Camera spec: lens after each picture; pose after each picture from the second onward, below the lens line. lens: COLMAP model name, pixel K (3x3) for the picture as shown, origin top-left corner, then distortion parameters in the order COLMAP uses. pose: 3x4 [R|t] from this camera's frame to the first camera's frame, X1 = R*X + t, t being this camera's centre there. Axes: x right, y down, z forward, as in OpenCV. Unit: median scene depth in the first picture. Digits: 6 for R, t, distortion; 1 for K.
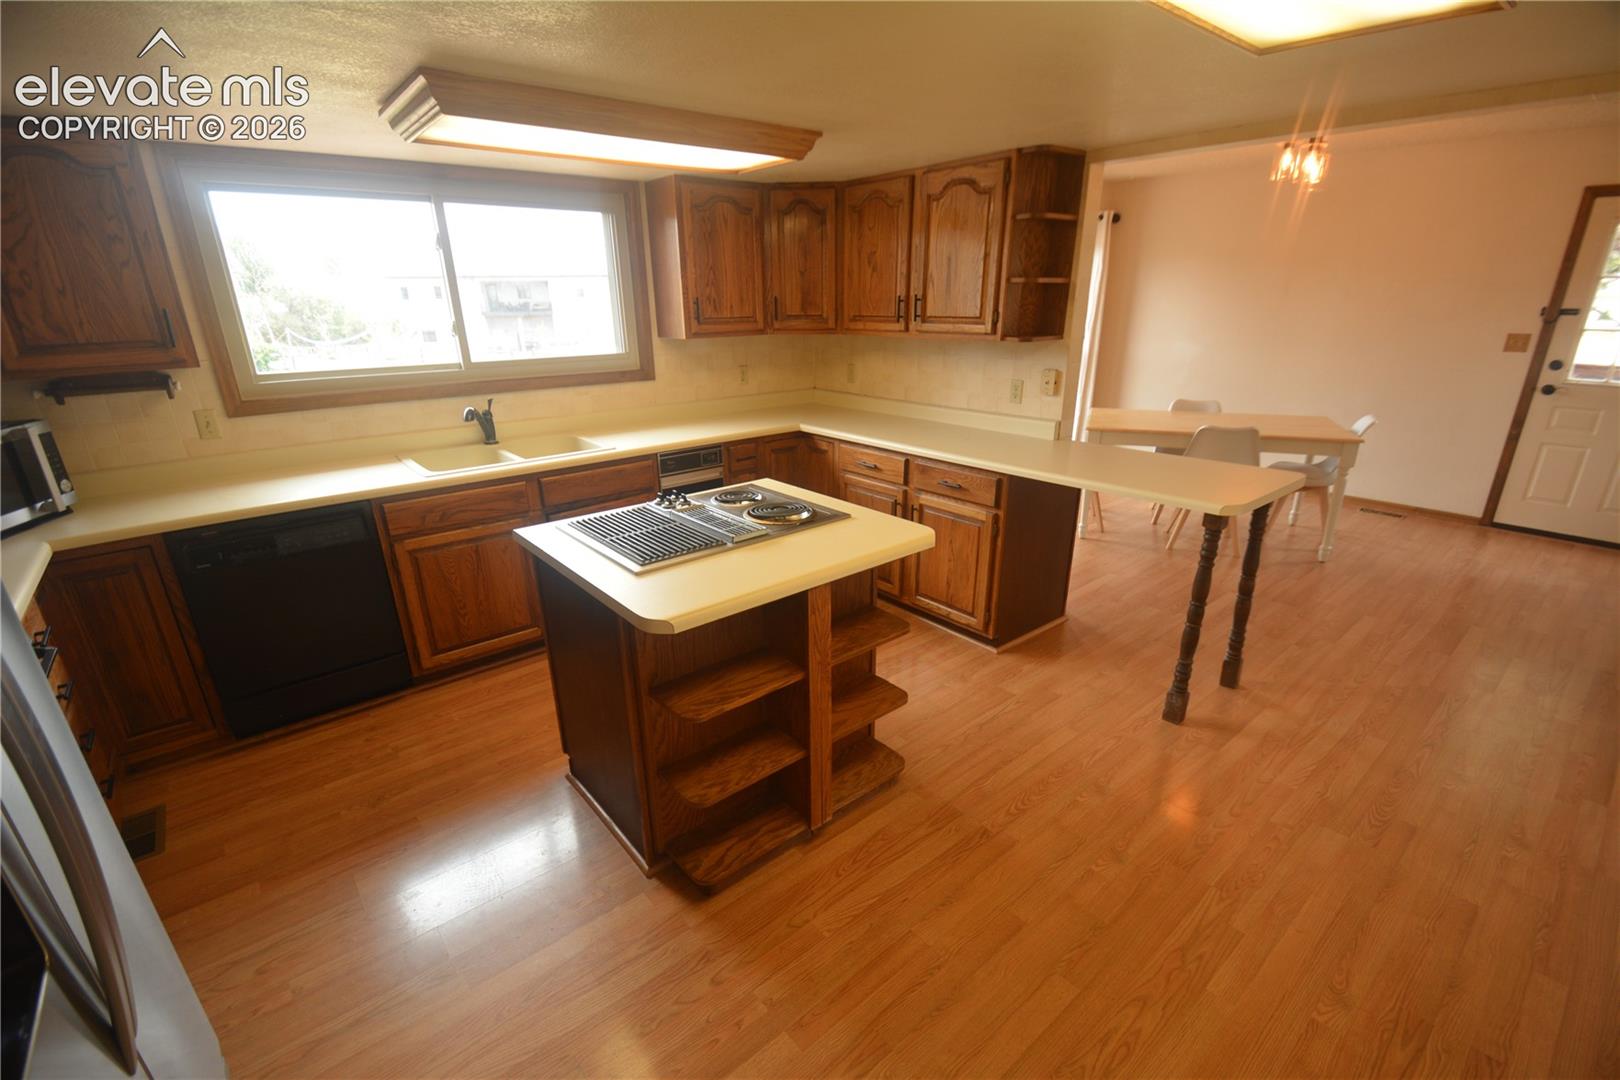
lens RADIAL K [[713.0, 0, 809.6], [0, 713.0, 565.4], [0, 0, 1]] dist [0.017482, -0.017895]
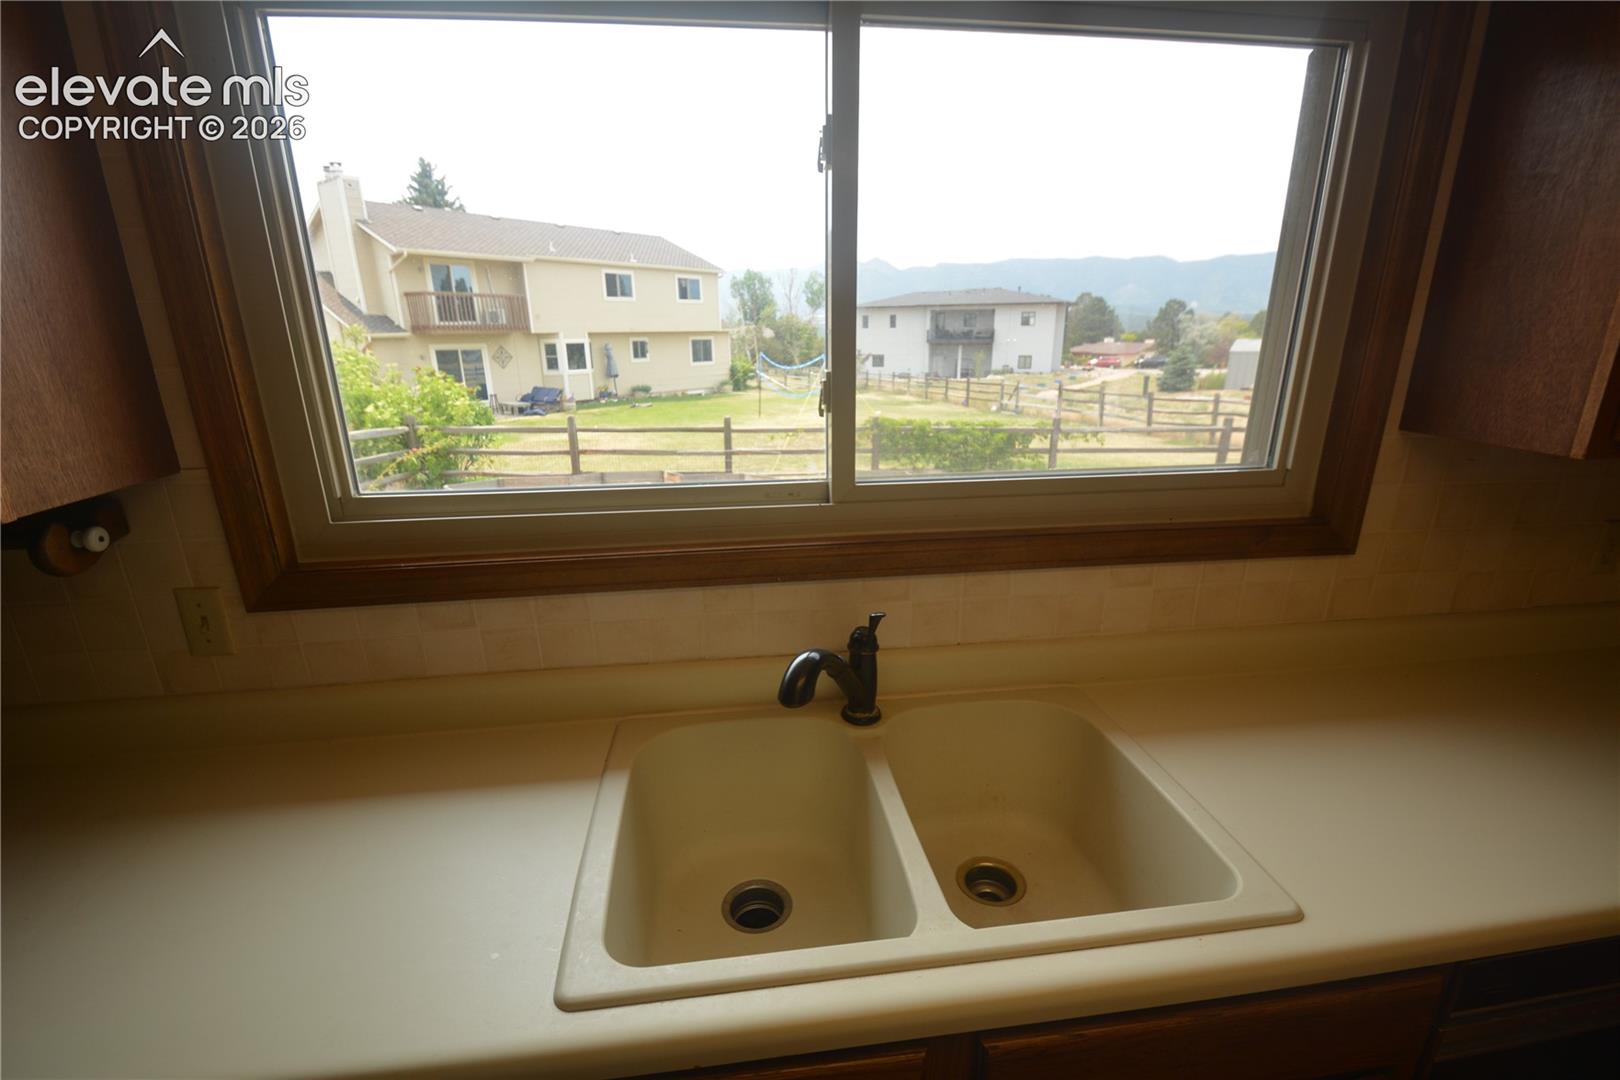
lens RADIAL K [[713.0, 0, 809.6], [0, 713.0, 565.4], [0, 0, 1]] dist [0.017482, -0.017895]
pose [[0.845008, 0.171724, -0.506431, -0.308126], [-0.189403, 0.981754, 0.016869, -0.251932], [0.500087, 0.081665, 0.862116, 0.696545]]
